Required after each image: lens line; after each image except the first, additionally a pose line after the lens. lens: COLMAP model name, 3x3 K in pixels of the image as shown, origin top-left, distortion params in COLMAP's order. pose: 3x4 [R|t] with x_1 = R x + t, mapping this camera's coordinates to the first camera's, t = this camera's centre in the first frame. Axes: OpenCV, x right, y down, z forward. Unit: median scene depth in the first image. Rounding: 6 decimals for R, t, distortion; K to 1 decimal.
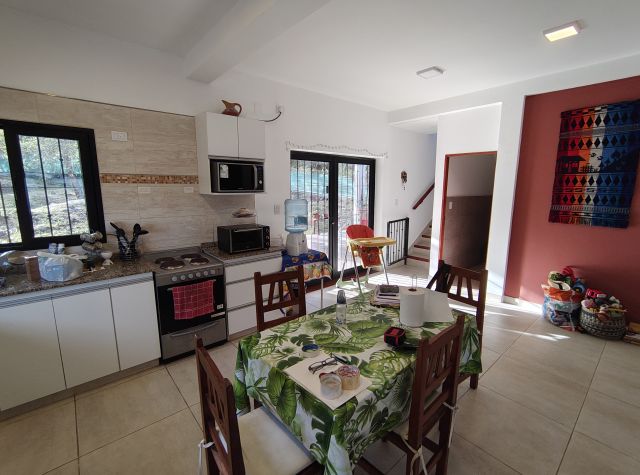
lens RADIAL K [[297.3, 0, 321.3], [0, 297.3, 236.0], [0, 0, 1]] dist [0.002416, 0.000552]
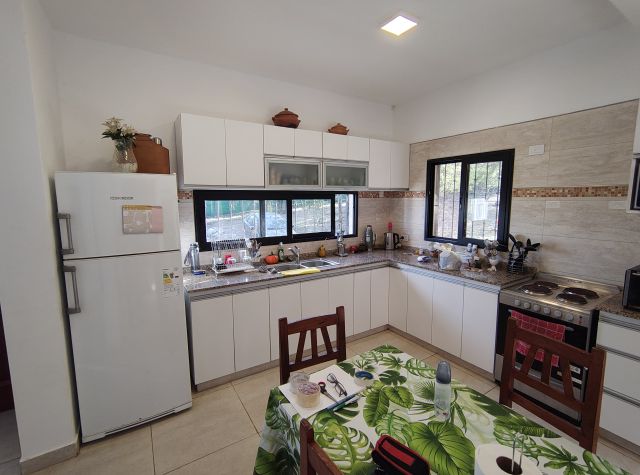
lens RADIAL K [[297.3, 0, 320.4], [0, 297.3, 237.6], [0, 0, 1]] dist [0.002416, 0.000552]
pose [[-0.147070, 0.126882, -0.980954, 0.393106], [-0.160415, 0.975550, 0.150234, -0.075339], [0.976031, 0.179454, -0.123120, 0.424047]]
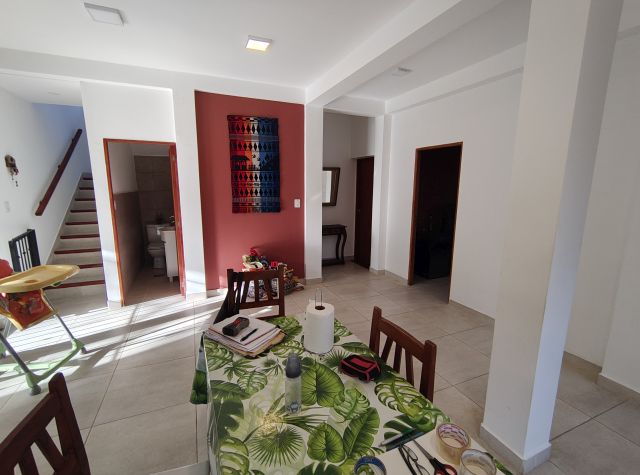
lens RADIAL K [[297.3, 0, 320.5], [0, 297.3, 235.3], [0, 0, 1]] dist [0.002416, 0.000552]
pose [[0.301740, -0.165982, 0.938831, -0.240504], [0.153225, 0.980370, 0.124080, -0.064553], [-0.940997, 0.106413, 0.321250, 0.404225]]
